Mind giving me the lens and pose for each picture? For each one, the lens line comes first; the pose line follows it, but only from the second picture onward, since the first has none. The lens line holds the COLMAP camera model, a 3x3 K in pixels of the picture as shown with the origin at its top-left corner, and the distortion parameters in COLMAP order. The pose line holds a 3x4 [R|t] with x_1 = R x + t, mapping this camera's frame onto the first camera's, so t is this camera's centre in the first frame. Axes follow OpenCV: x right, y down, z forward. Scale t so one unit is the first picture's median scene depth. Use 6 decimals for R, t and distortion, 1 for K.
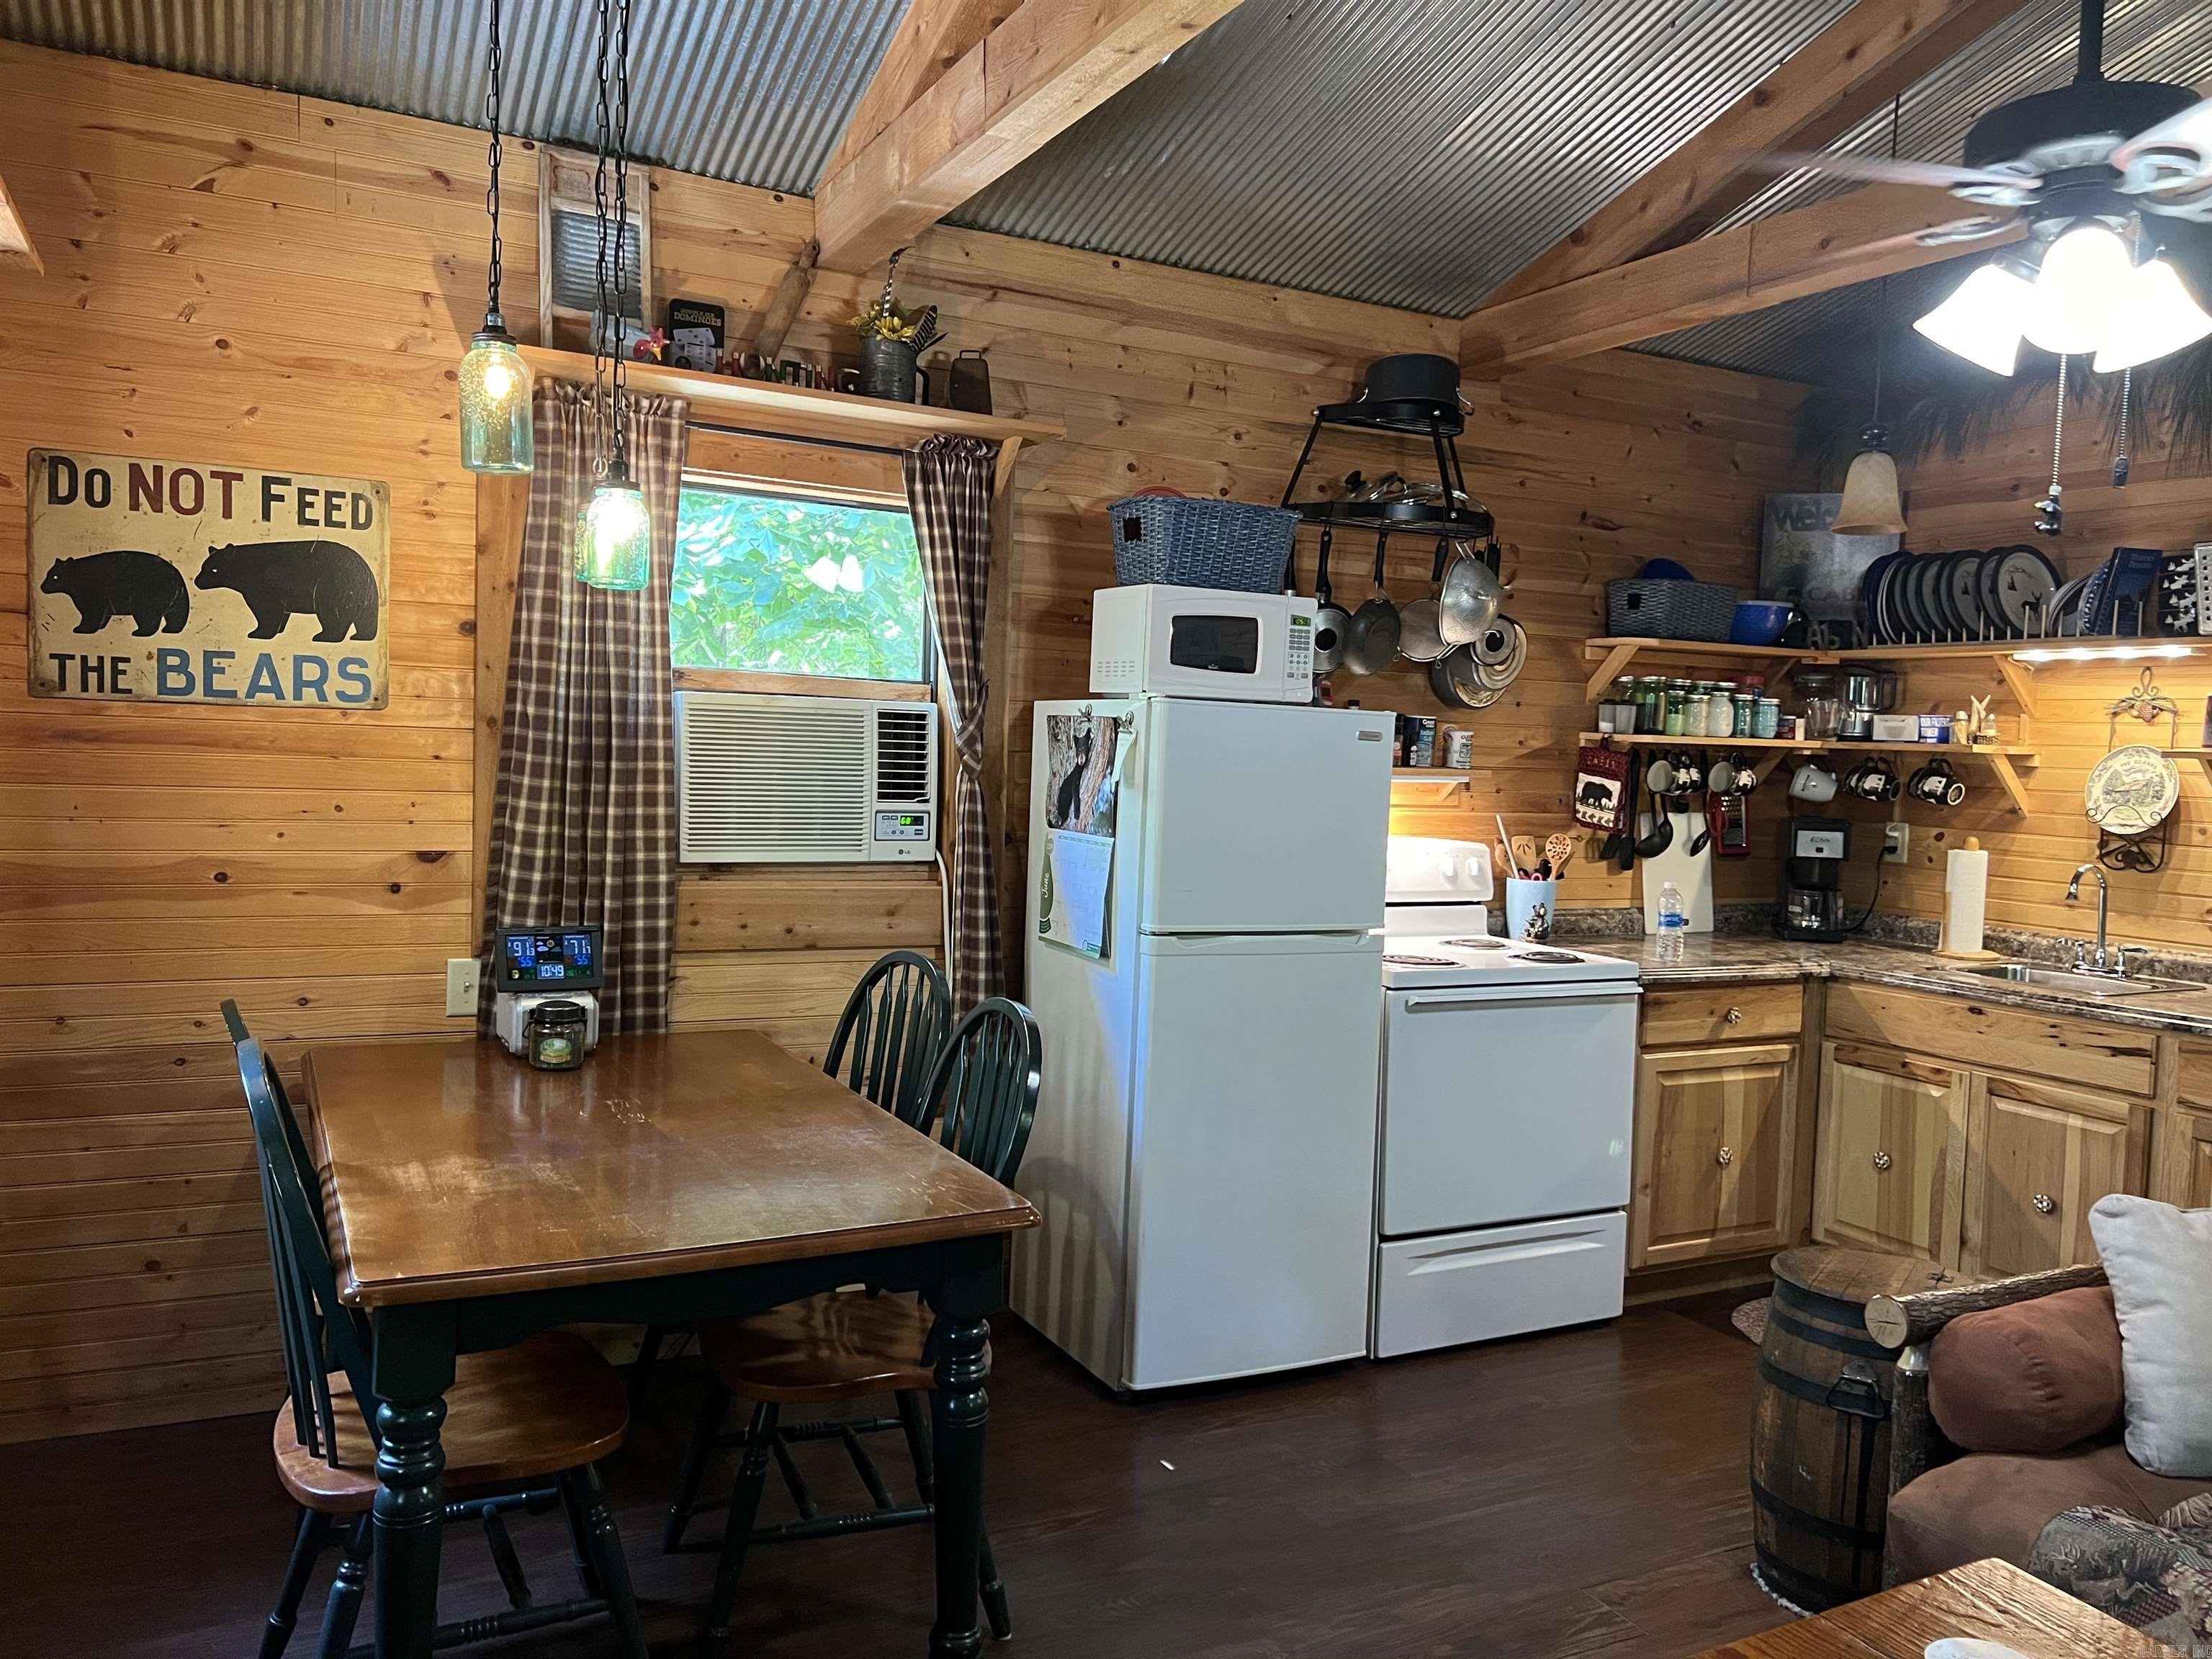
lens RADIAL K [[1655.3, 0, 1108.0], [0, 1655.3, 826.9], [0, 0, 1]] dist [0.059352, -0.070041]
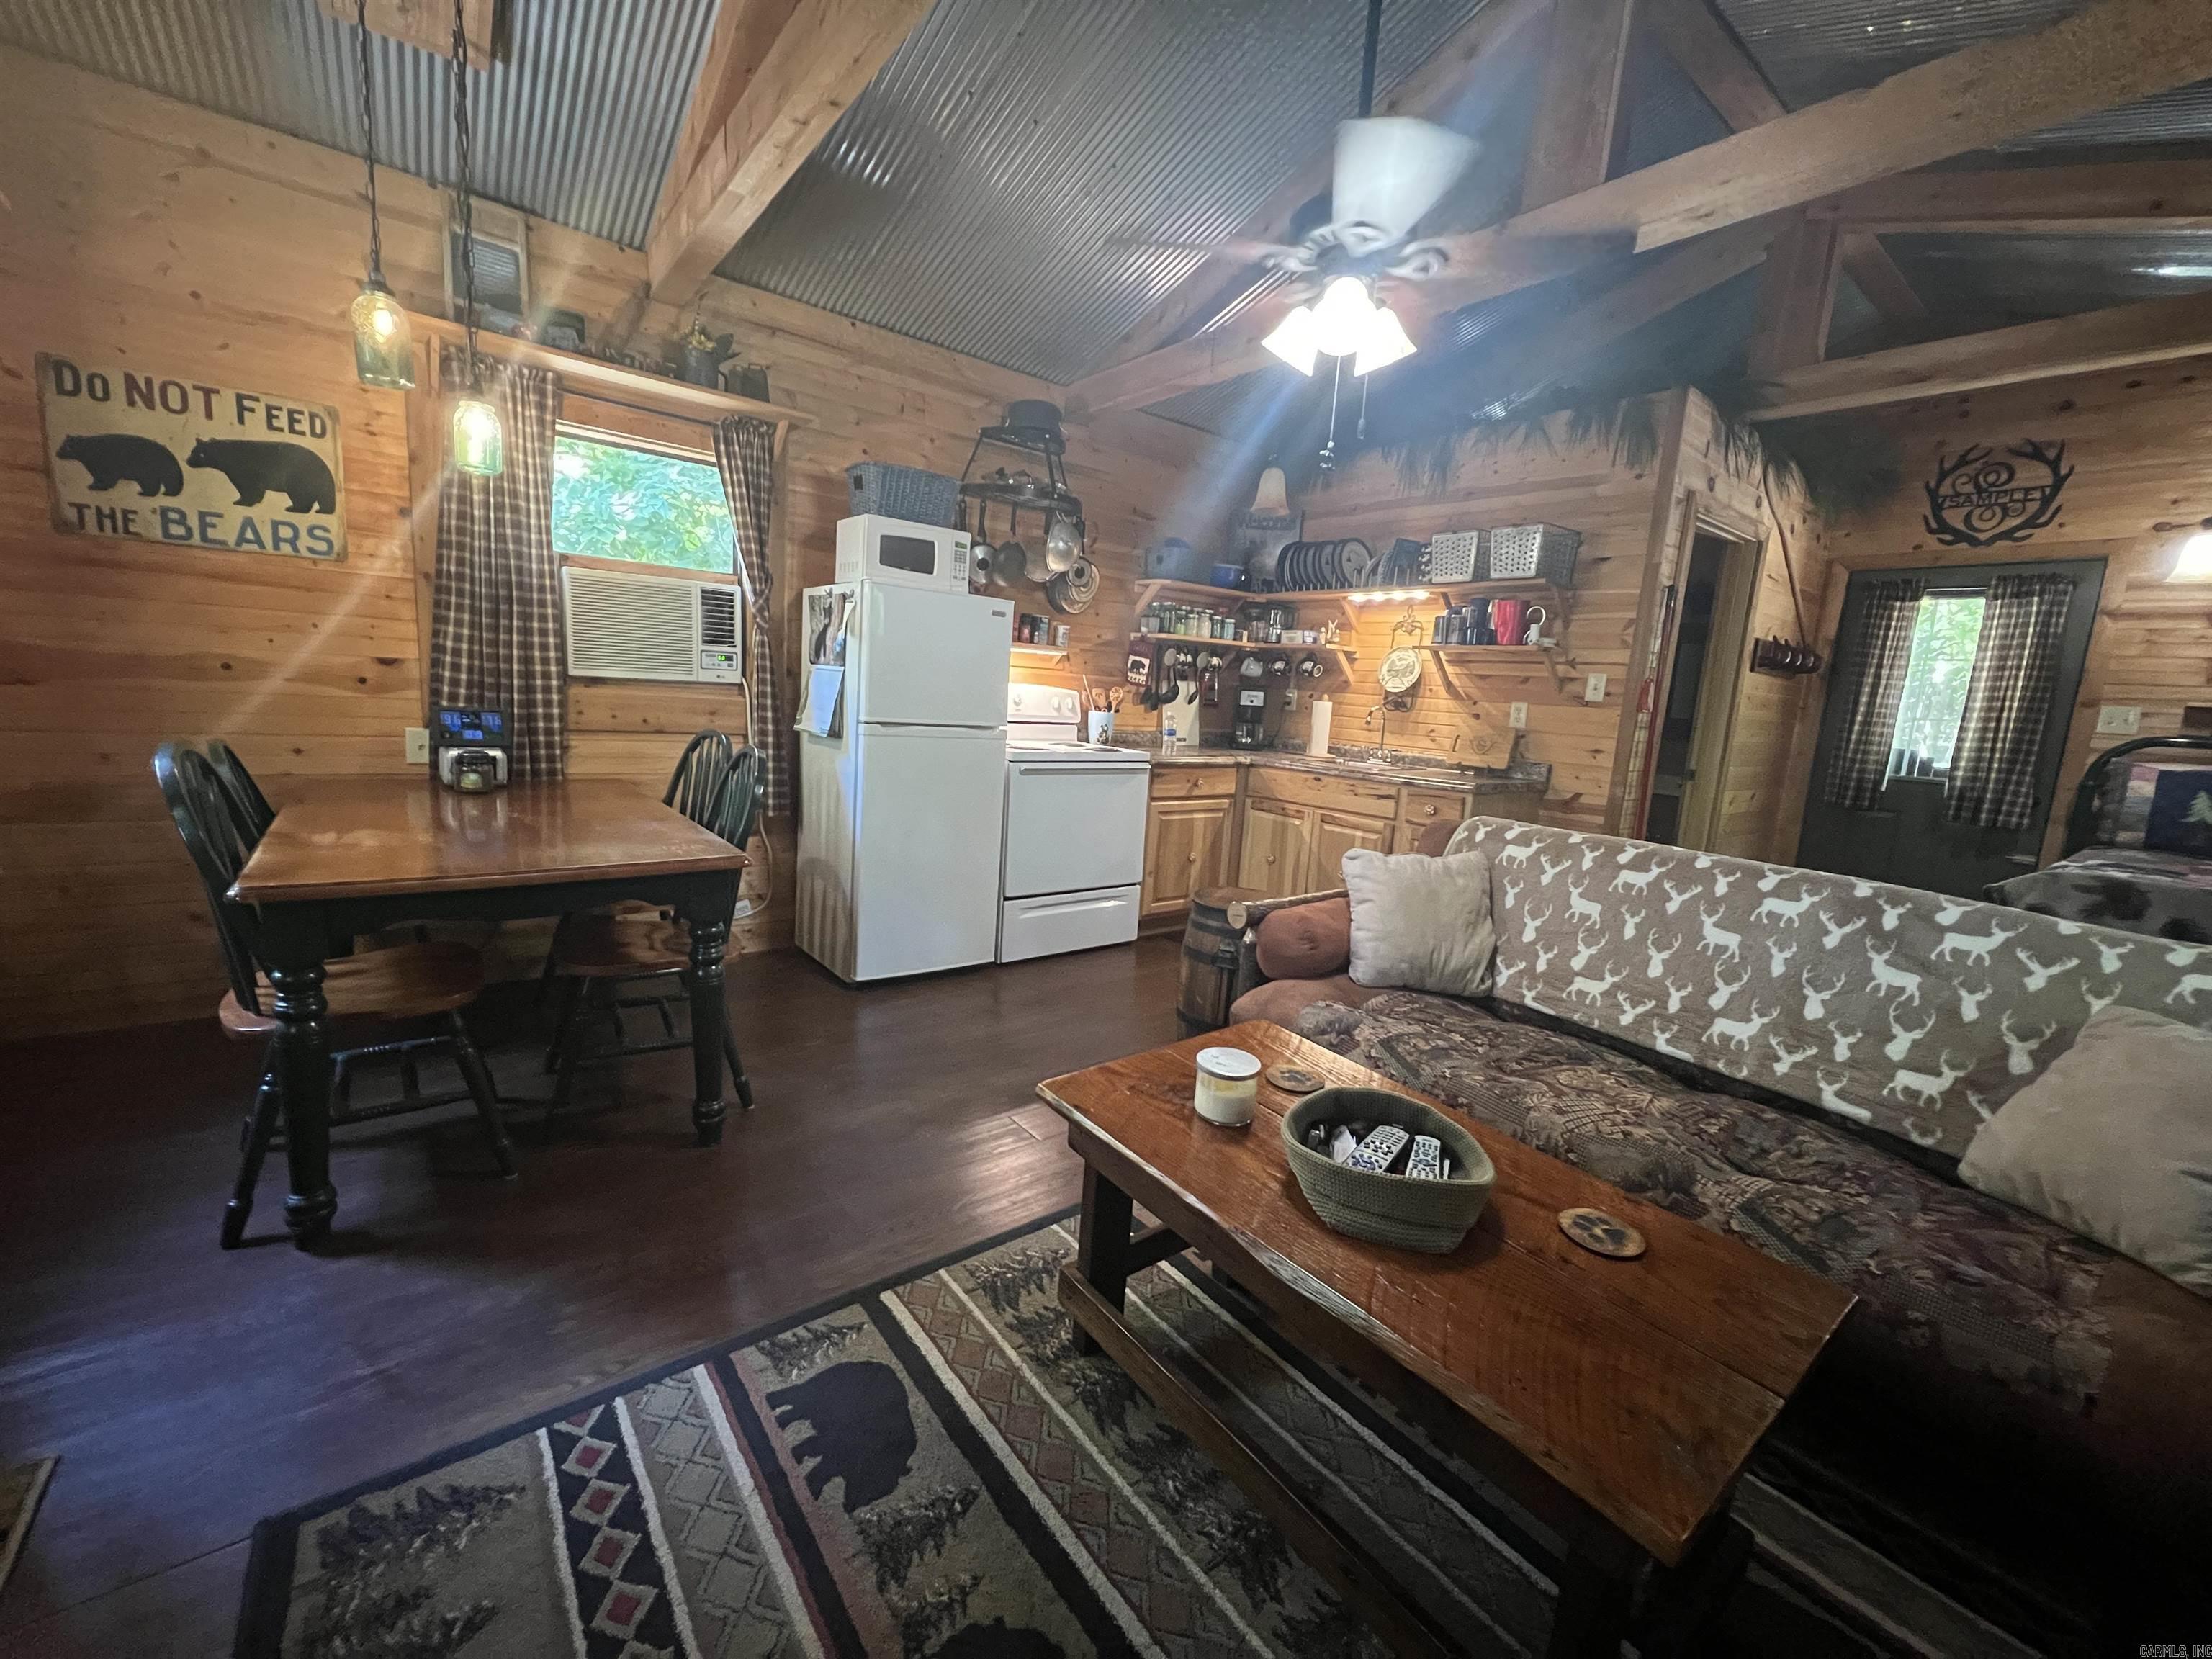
lens RADIAL K [[884.1, 0, 1092.1], [0, 884.1, 819.5], [0, 0, 1]] dist [0.000301, -0.000671]
pose [[0.983155, 0.000307, 0.182775, 0.088602], [-0.019771, 0.994309, 0.104680, 0.062901], [-0.181703, -0.106530, 0.977566, 0.052136]]
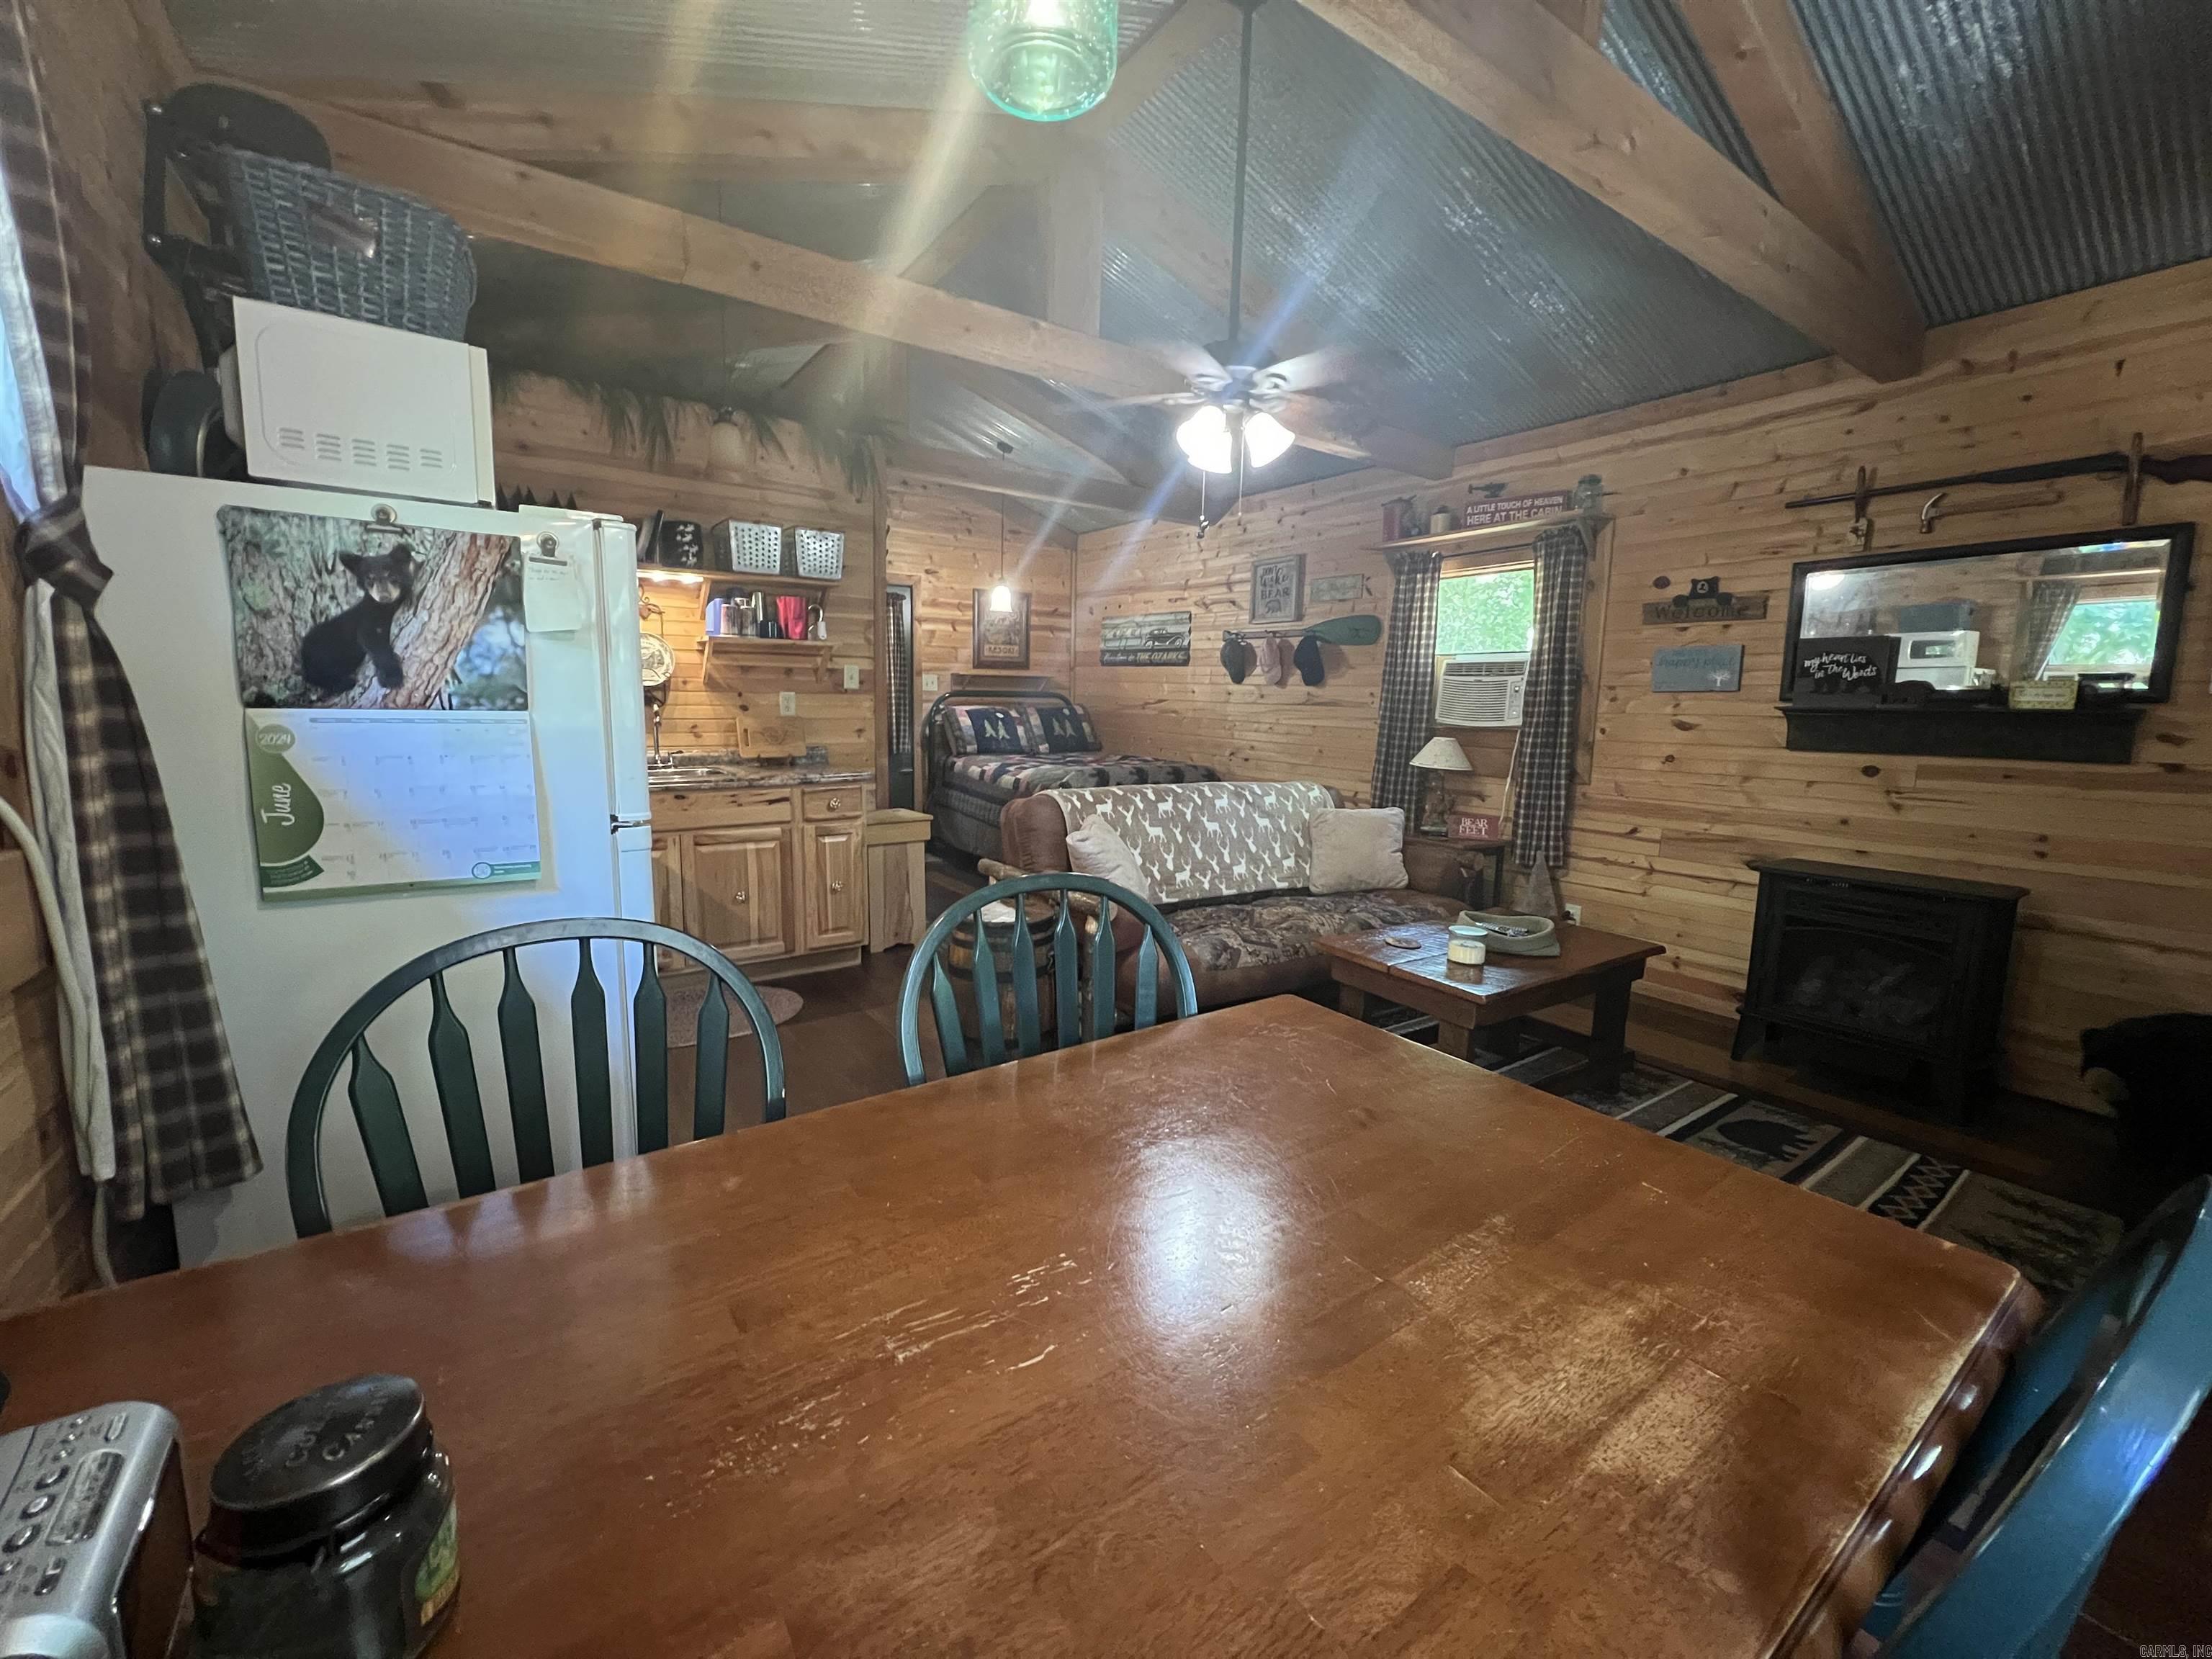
lens RADIAL K [[884.1, 0, 1100.8], [0, 884.1, 819.3], [0, 0, 1]] dist [0.000301, -0.000671]
pose [[-0.128706, -0.170448, 0.976925, -0.422533], [0.031304, 0.983929, 0.175794, -0.006703], [-0.991189, 0.053207, -0.121302, 0.814565]]
